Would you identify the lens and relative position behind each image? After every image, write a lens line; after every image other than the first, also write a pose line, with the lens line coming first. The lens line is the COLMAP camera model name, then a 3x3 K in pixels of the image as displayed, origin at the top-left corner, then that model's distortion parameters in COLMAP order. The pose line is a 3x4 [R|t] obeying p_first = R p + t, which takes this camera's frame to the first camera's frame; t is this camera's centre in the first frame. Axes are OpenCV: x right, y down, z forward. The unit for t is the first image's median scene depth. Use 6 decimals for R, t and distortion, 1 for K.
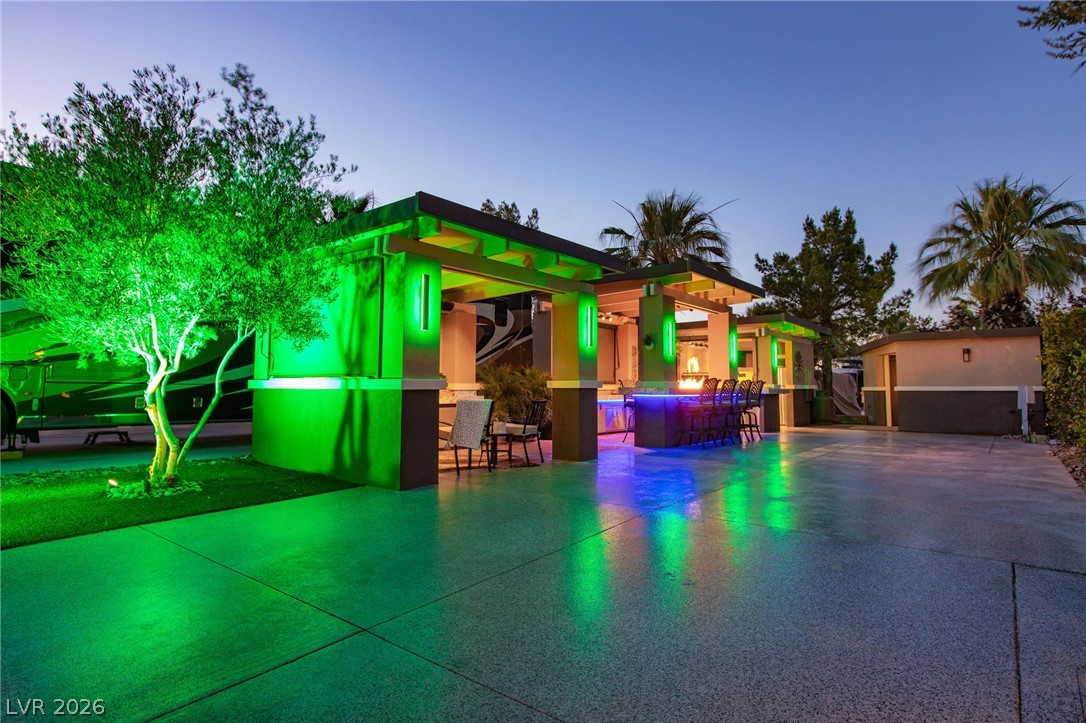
lens RADIAL K [[597.7, 0, 553.5], [0, 597.7, 351.2], [0, 0, 1]] dist [0.001548, 0.001008]
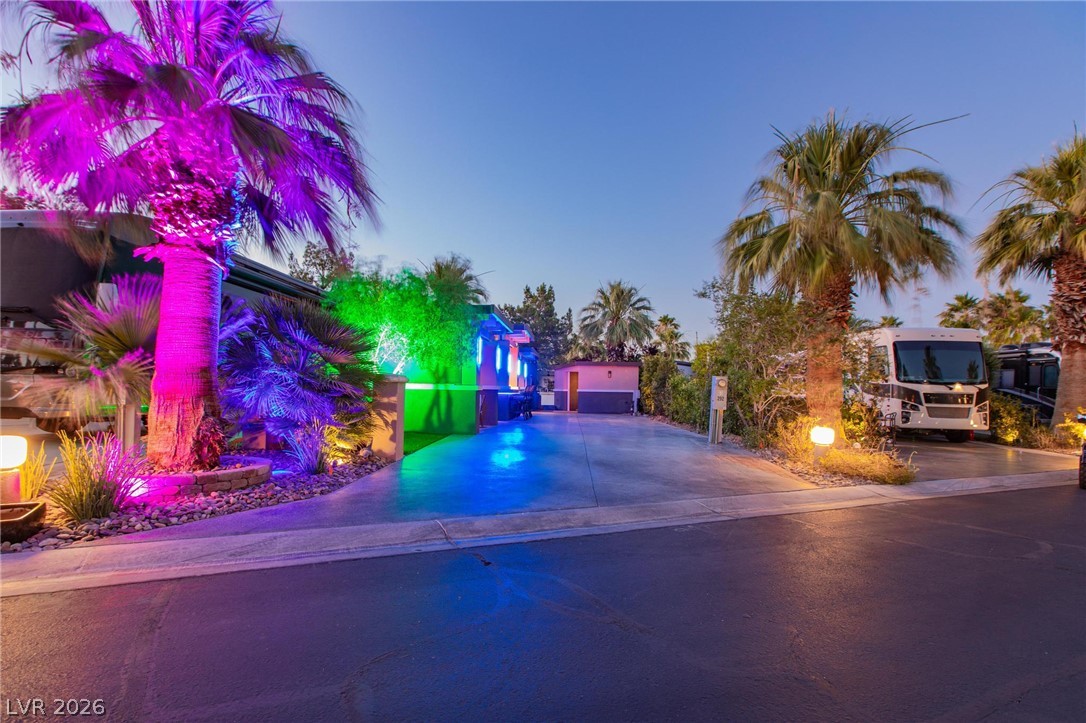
lens RADIAL K [[517.0, 0, 535.8], [0, 517.0, 384.8], [0, 0, 1]] dist [-0.003842, 0.000009]
pose [[0.833247, 0.017214, 0.552632, -0.414701], [-0.050117, 0.997752, 0.044486, -0.019538], [-0.550624, -0.064764, 0.832237, -0.269001]]
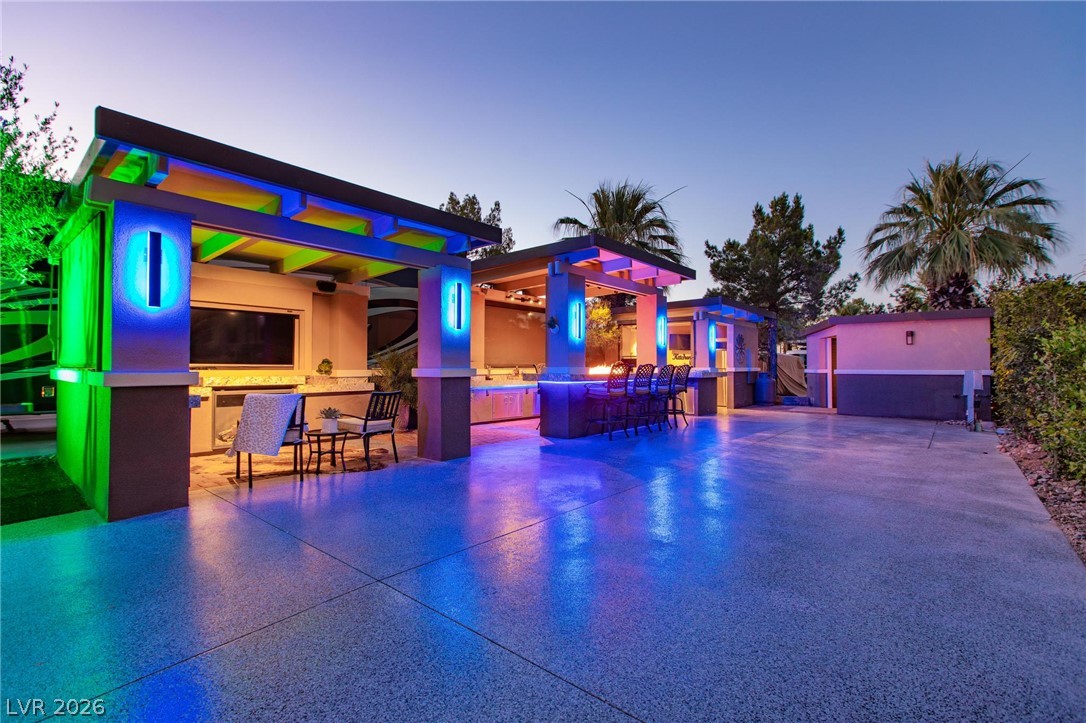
lens RADIAL K [[491.4, 0, 540.3], [0, 491.4, 361.7], [0, 0, 1]] dist [0.003289, -0.000313]
pose [[0.998872, -0.001242, -0.047465, 0.112695], [0.003741, 0.998608, 0.052610, 0.001126], [0.047334, -0.052728, 0.997486, 0.151064]]
